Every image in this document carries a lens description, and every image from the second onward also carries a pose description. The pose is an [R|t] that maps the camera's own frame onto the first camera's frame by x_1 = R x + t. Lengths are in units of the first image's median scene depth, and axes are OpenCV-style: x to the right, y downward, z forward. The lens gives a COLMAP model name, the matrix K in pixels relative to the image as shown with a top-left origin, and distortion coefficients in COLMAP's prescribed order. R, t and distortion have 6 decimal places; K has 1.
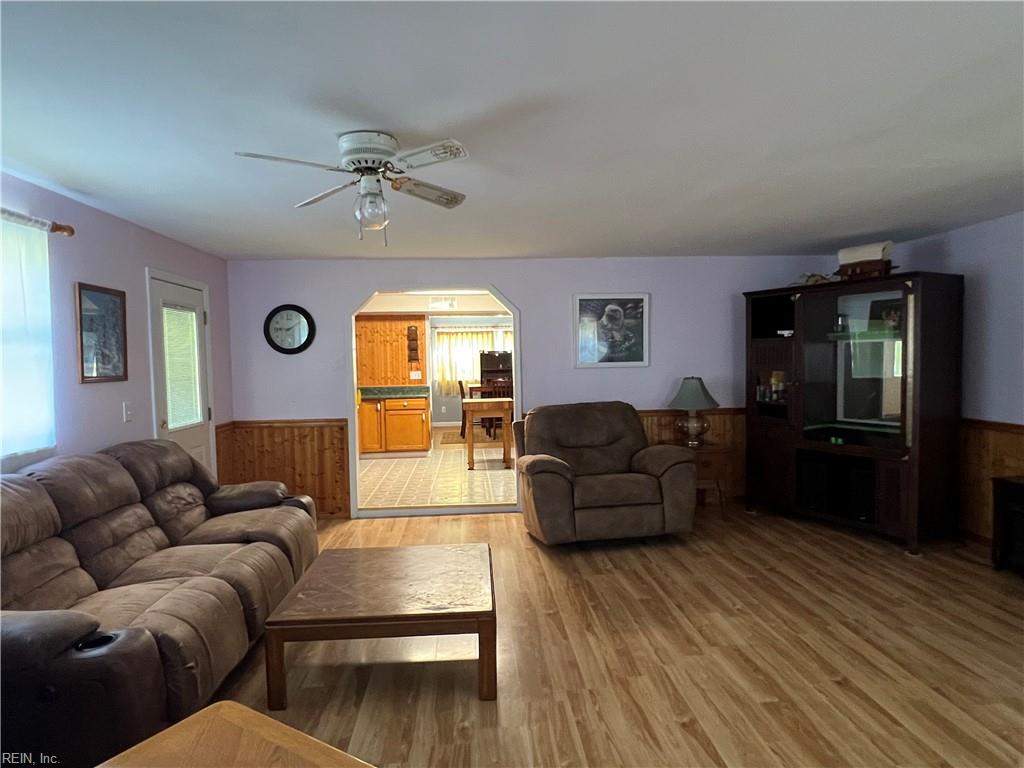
lens RADIAL K [[595.9, 0, 512.1], [0, 595.9, 390.8], [0, 0, 1]] dist [-0.003665, 0.000784]
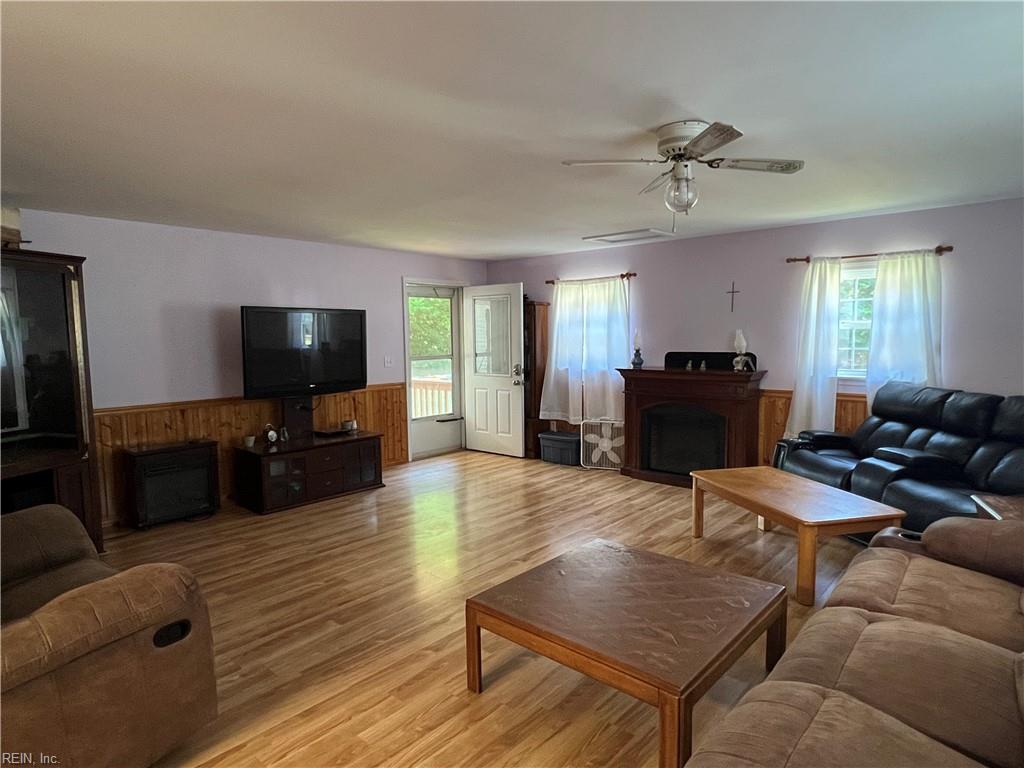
lens RADIAL K [[595.9, 0, 512.1], [0, 595.9, 390.8], [0, 0, 1]] dist [-0.003665, 0.000784]
pose [[-0.699057, -0.038937, 0.714005, -0.449585], [0.064657, 0.990984, 0.117344, -0.052021], [-0.712137, 0.128195, -0.690237, 1.120128]]
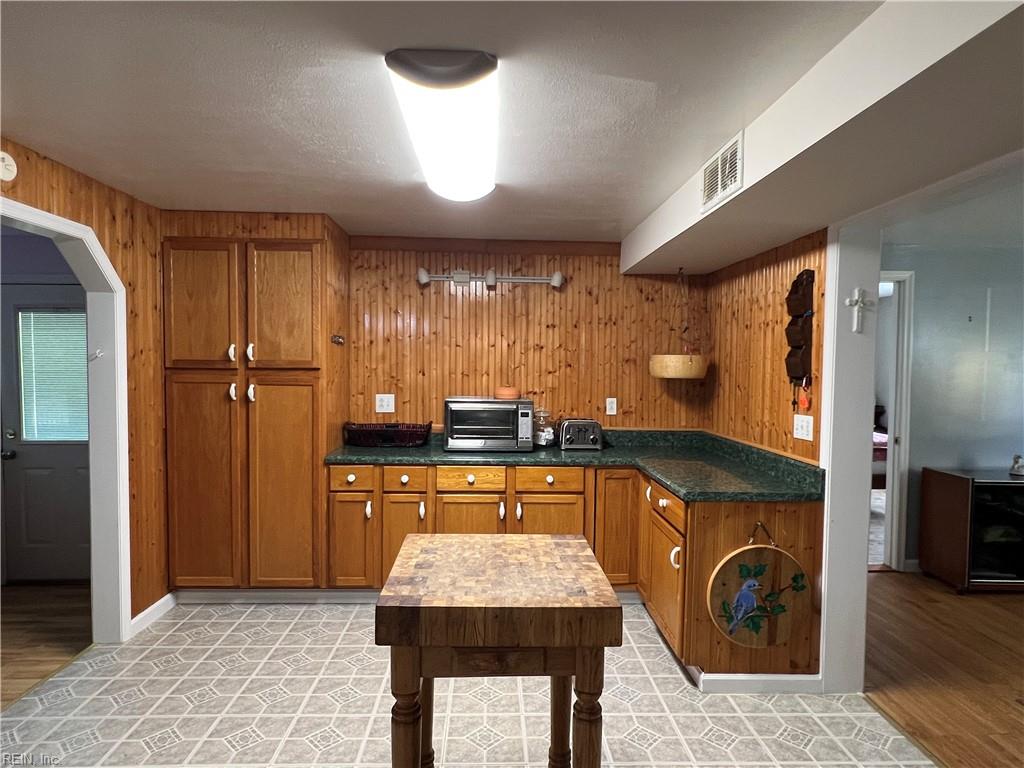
lens RADIAL K [[595.9, 0, 512.1], [0, 595.9, 390.8], [0, 0, 1]] dist [-0.003665, 0.000784]
pose [[-0.027220, 0.068263, -0.997296, 0.336588], [-0.058279, 0.995860, 0.069756, -0.121842], [0.997929, 0.060021, -0.023129, 1.751516]]
